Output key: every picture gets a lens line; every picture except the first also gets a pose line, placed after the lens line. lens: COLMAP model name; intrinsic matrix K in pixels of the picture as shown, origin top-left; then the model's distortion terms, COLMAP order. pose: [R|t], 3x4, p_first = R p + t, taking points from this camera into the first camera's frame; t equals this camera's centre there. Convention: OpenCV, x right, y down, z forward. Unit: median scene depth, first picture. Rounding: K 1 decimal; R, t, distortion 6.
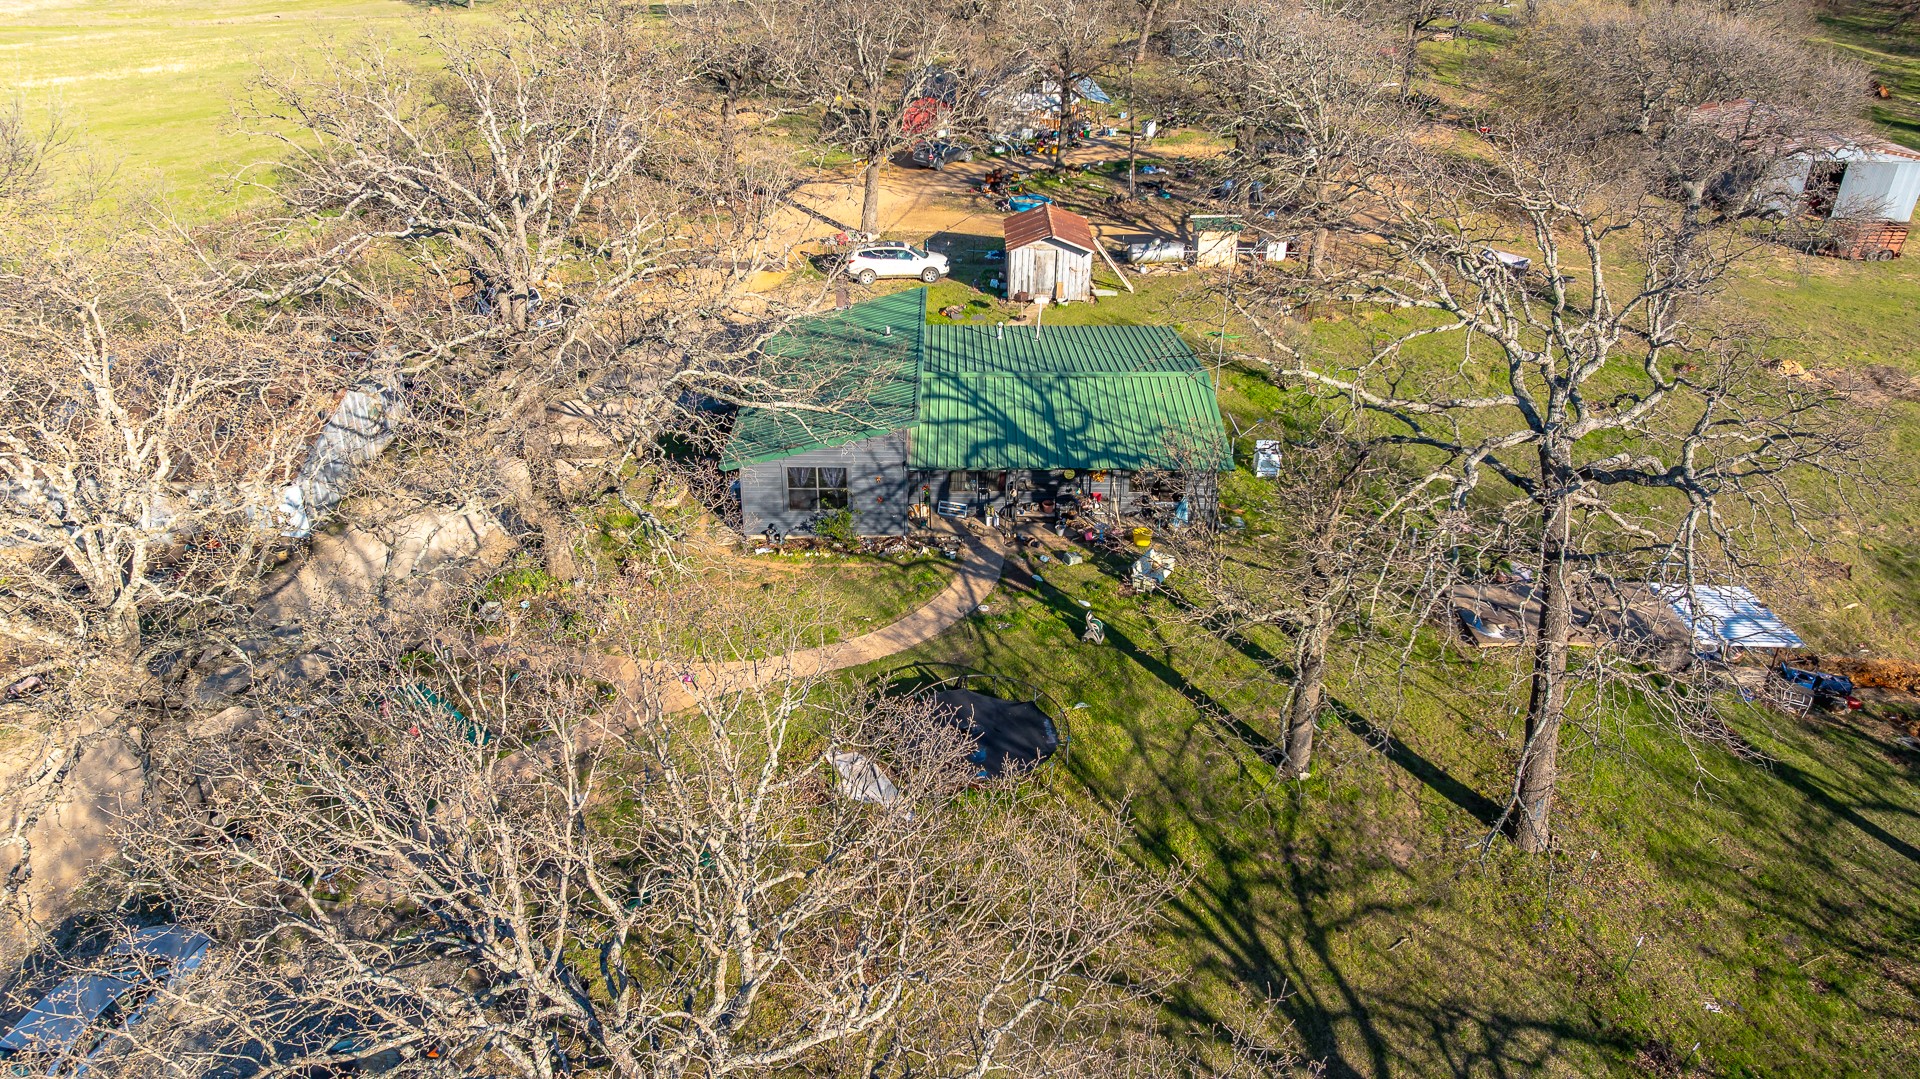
lens RADIAL K [[1362.7, 0, 960.0], [0, 1362.7, 539.5], [0, 0, 1]] dist [-0.027494, 0.003616]
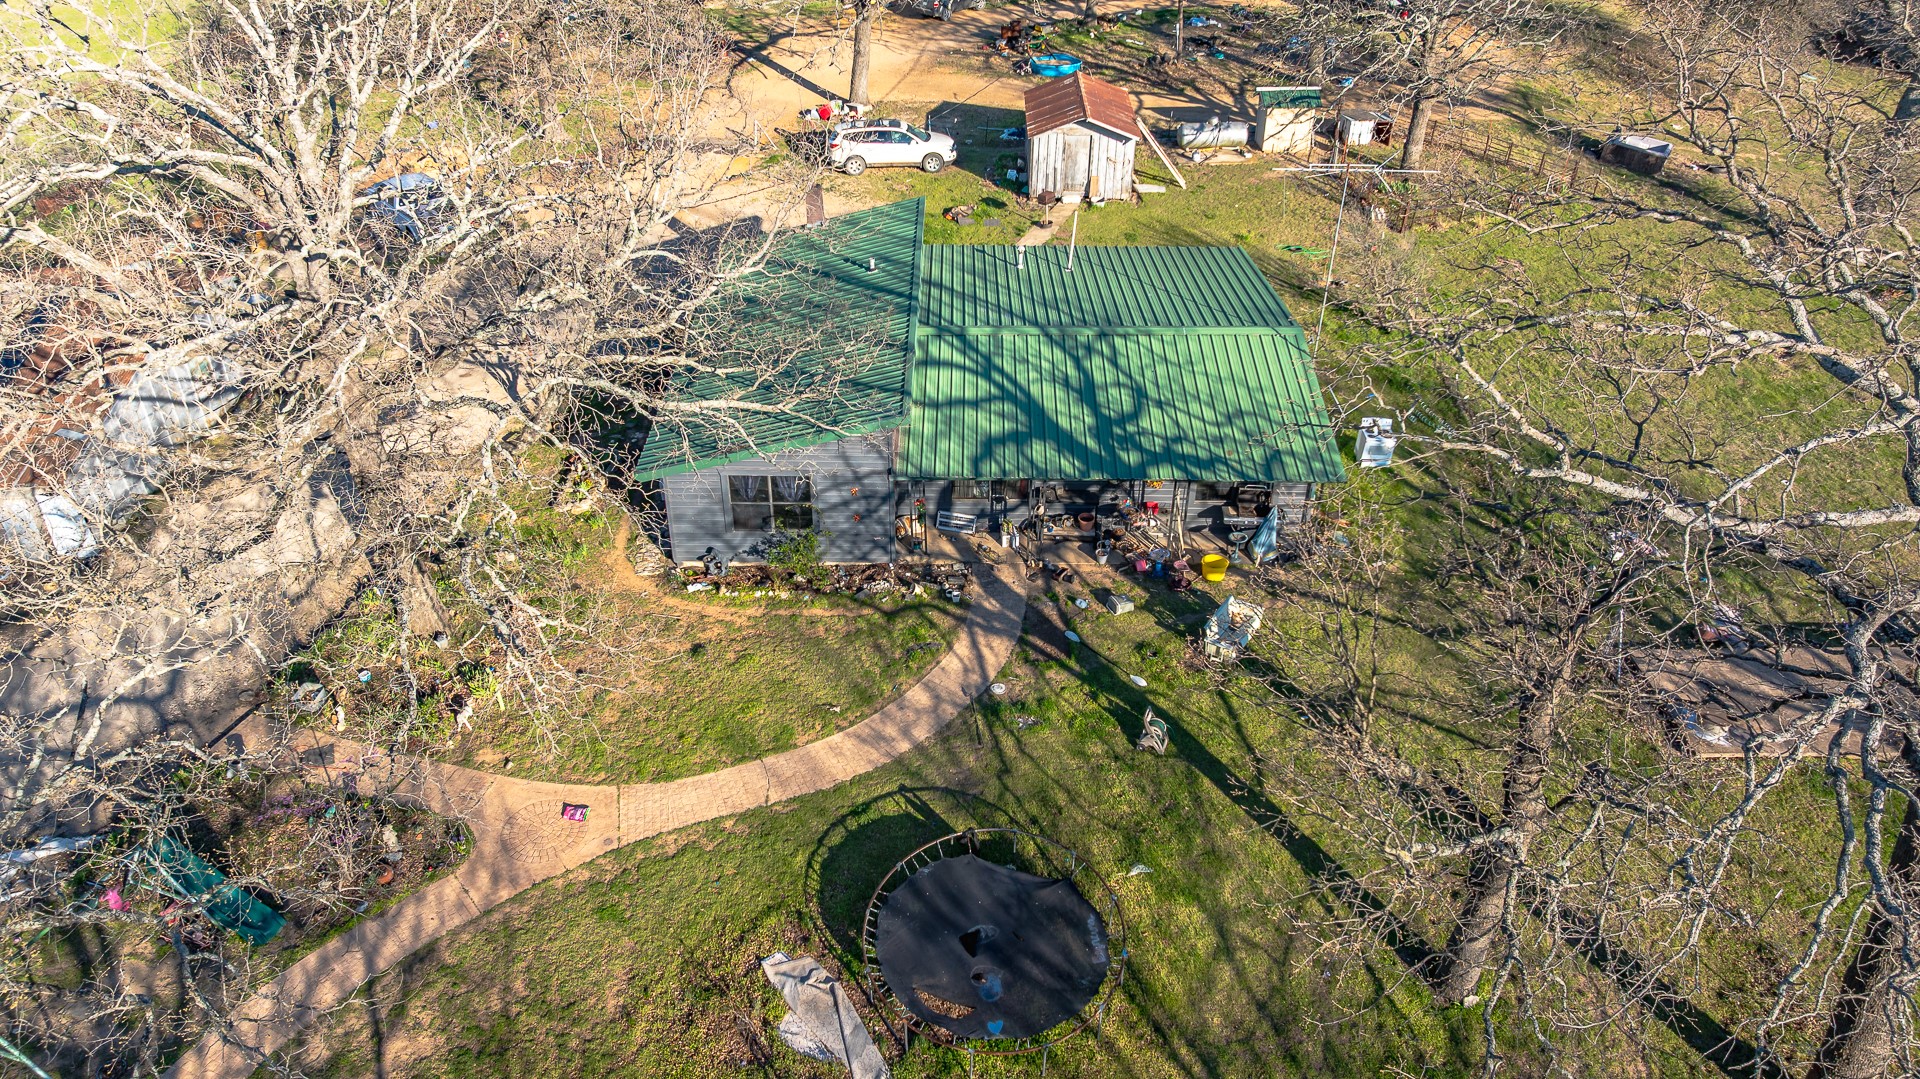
lens RADIAL K [[1362.7, 0, 960.0], [0, 1362.7, 539.5], [0, 0, 1]] dist [-0.027494, 0.003616]
pose [[0.999963, 0.004361, -0.007349, 0.001974], [-0.003496, 0.993491, 0.113859, -0.098022], [0.007798, -0.113829, 0.993470, 0.265243]]
